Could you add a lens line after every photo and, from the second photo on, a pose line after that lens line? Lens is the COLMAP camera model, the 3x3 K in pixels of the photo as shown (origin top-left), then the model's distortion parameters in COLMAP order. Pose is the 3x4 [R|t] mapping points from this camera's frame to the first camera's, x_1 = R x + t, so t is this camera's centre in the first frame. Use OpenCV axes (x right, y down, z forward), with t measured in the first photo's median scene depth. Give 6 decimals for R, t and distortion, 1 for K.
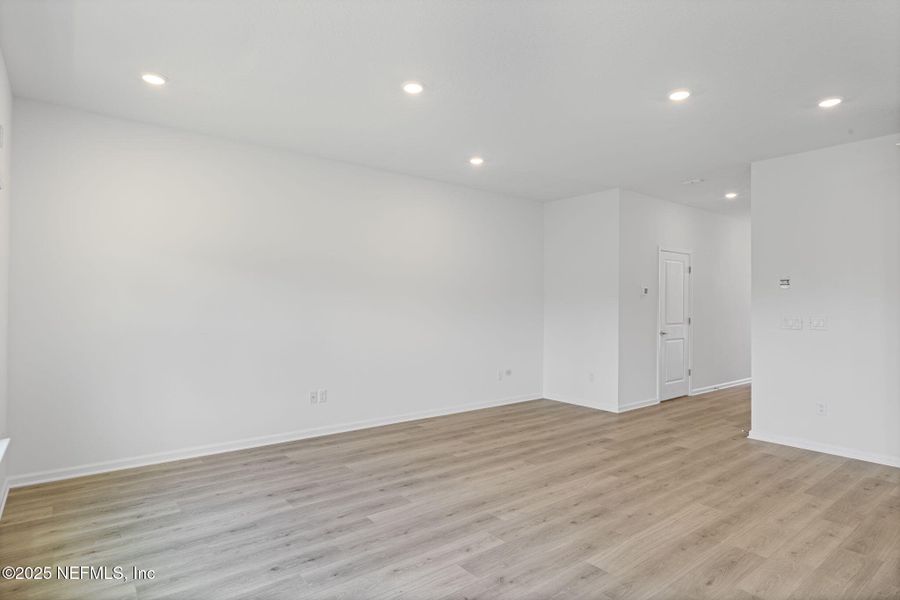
lens RADIAL K [[506.4, 0, 454.9], [0, 506.4, 304.6], [0, 0, 1]] dist [0.000219, 0.000163]
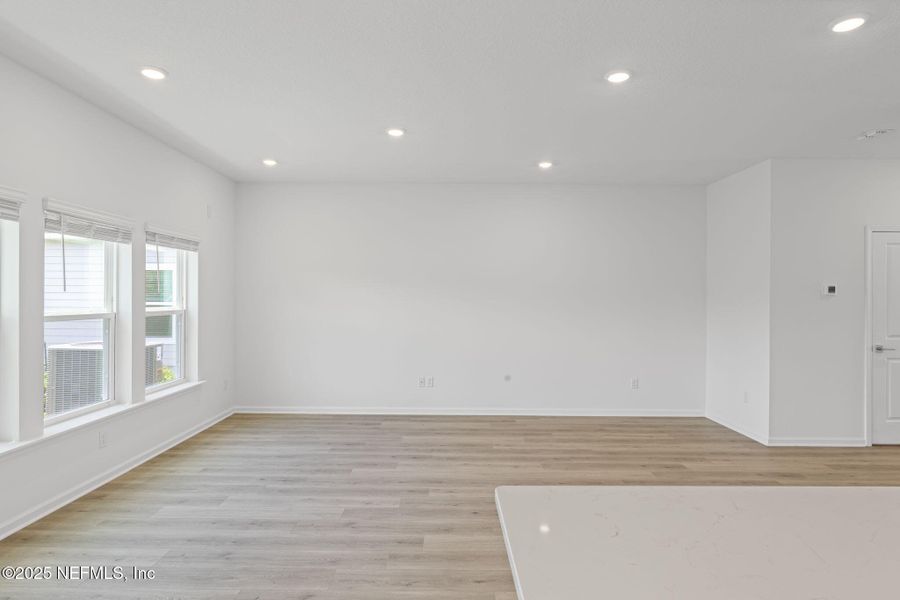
lens RADIAL K [[520.6, 0, 434.7], [0, 520.6, 299.1], [0, 0, 1]] dist [-0.000213, 0.000031]
pose [[0.762722, -0.001908, -0.646724, 0.633056], [0.000943, 0.999998, -0.001838, -0.018112], [0.646726, 0.000792, 0.762722, 0.067250]]
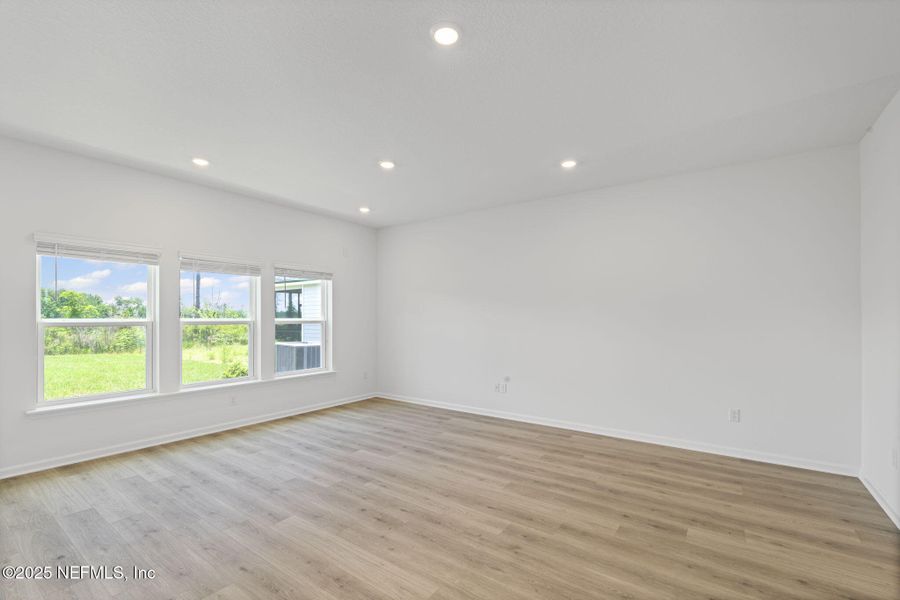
lens RADIAL K [[400.5, 0, 439.9], [0, 400.5, 319.1], [0, 0, 1]] dist [-0.003030, -0.000283]
pose [[0.238235, -0.004669, -0.971196, 0.813654], [0.001077, 0.999989, -0.004543, 0.006220], [0.971207, 0.000036, 0.238238, 0.677934]]
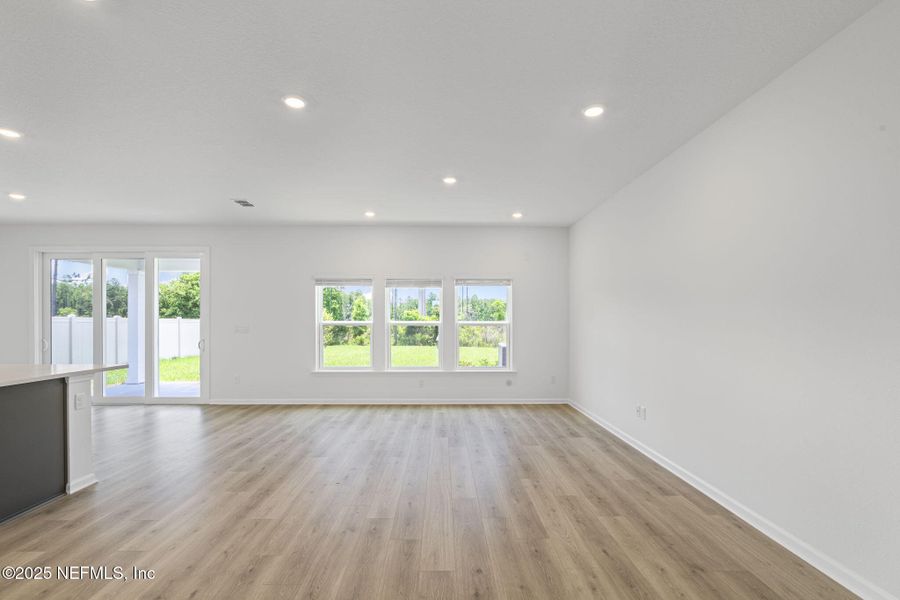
lens RADIAL K [[400.5, 0, 439.9], [0, 400.5, 319.1], [0, 0, 1]] dist [-0.003030, -0.000283]
pose [[-0.634040, -0.011507, -0.773215, 0.692529], [-0.005897, 0.999932, -0.010046, 0.006589], [0.773278, -0.001810, -0.634065, 1.364312]]
